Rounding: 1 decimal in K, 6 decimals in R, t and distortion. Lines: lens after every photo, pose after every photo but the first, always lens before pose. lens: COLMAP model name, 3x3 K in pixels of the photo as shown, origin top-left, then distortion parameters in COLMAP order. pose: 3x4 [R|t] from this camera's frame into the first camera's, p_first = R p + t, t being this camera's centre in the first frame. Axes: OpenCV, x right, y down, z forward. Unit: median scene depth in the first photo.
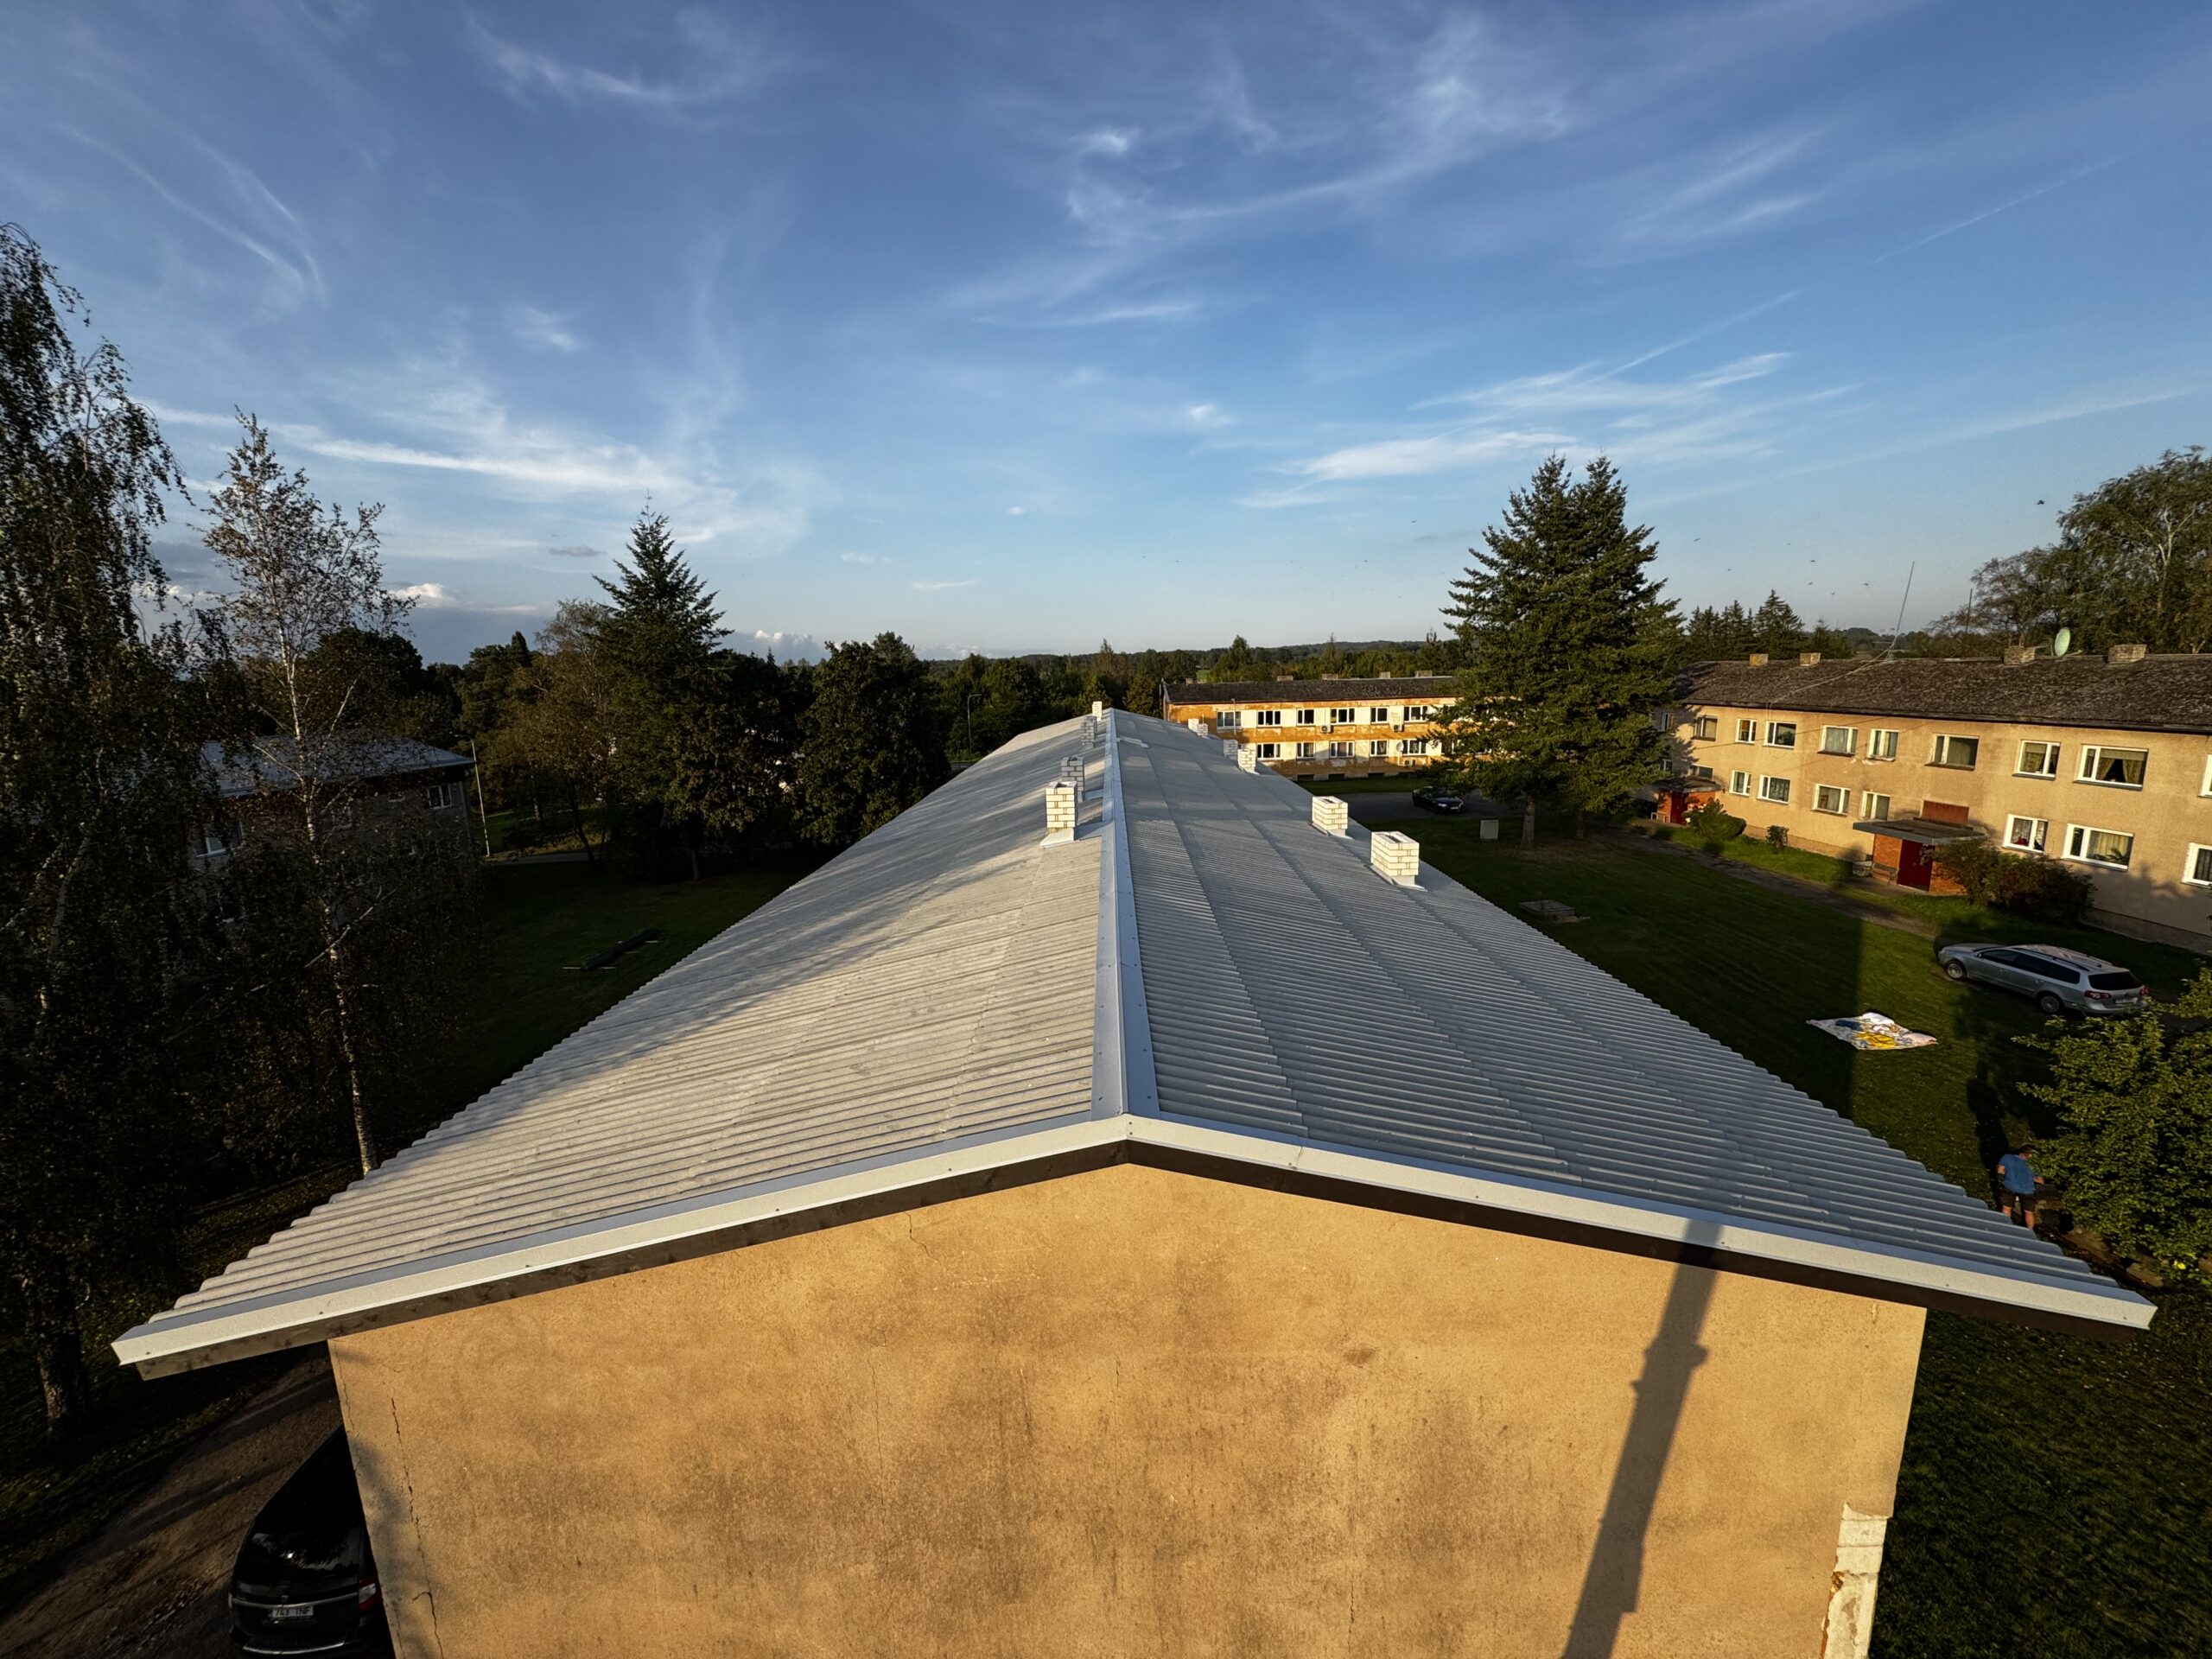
lens RADIAL K [[876.7, 0, 1106.0], [0, 876.7, 829.5], [0, 0, 1]] dist [0.001463, 0.001065]
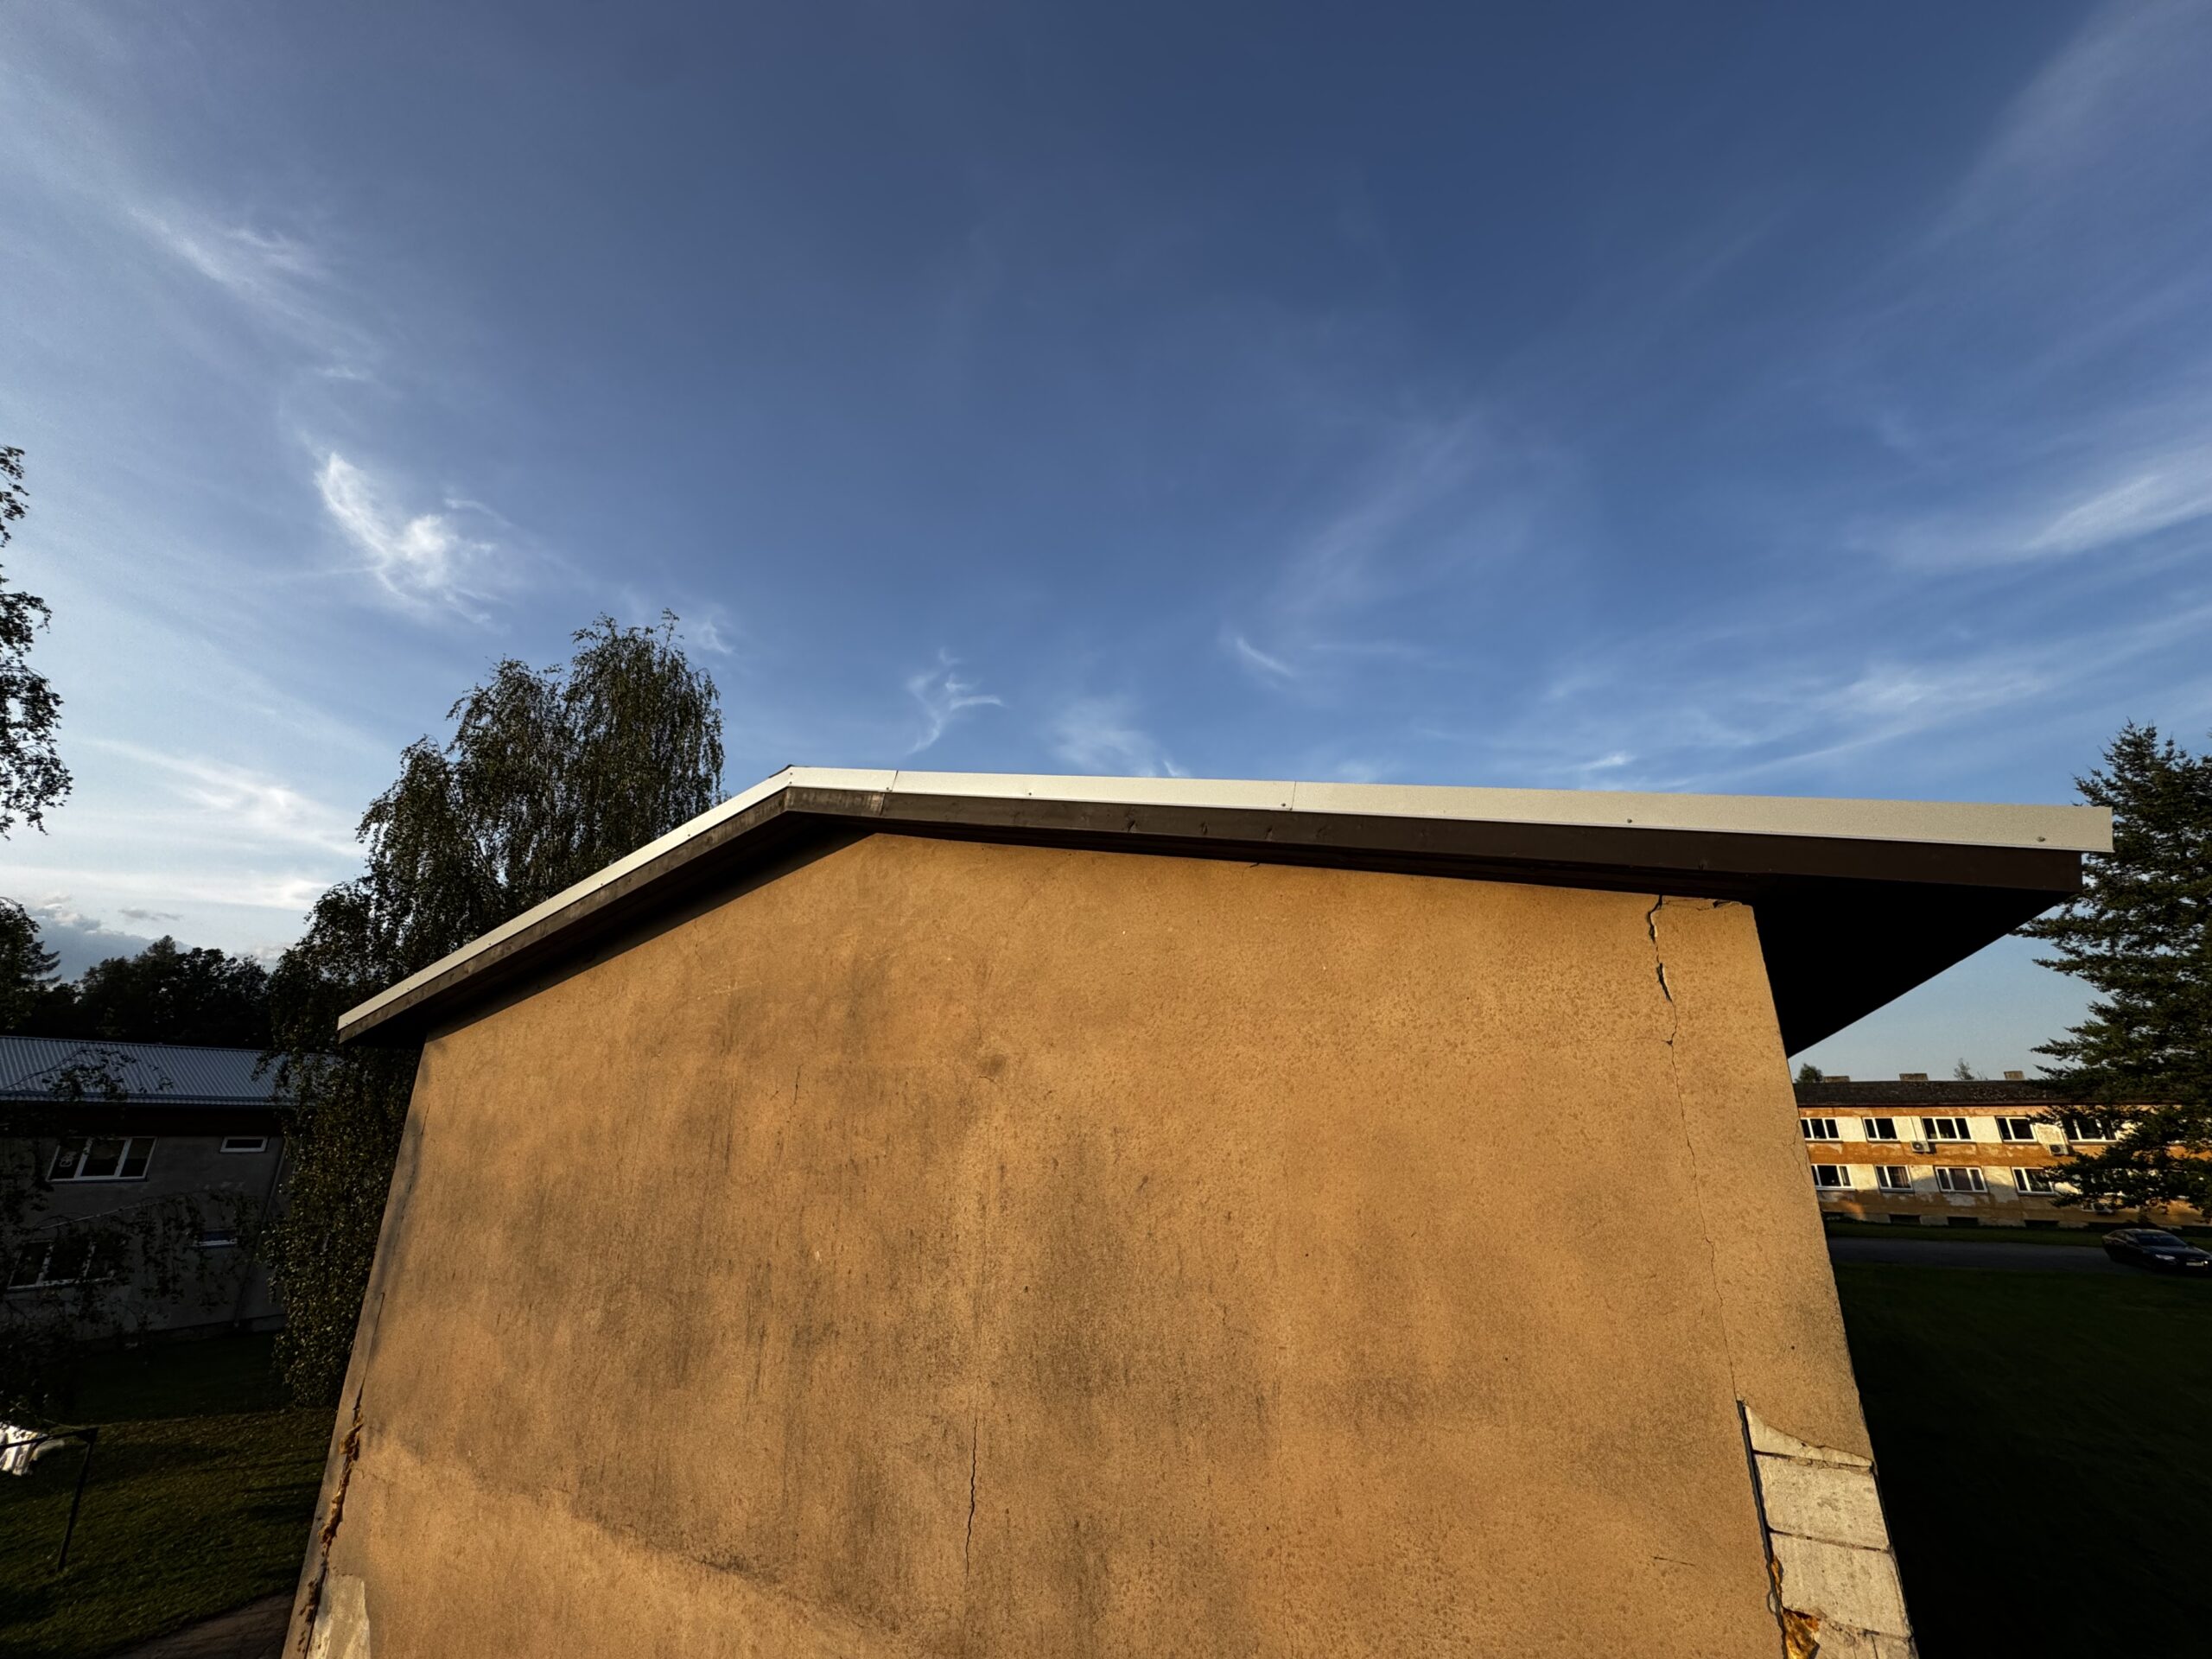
lens RADIAL K [[876.7, 0, 1106.0], [0, 876.7, 829.5], [0, 0, 1]] dist [0.001463, 0.001065]
pose [[0.863830, -0.130540, -0.486576, 0.817284], [-0.117499, 0.887002, -0.446567, 0.745520], [0.489889, 0.442930, 0.750881, 0.289413]]
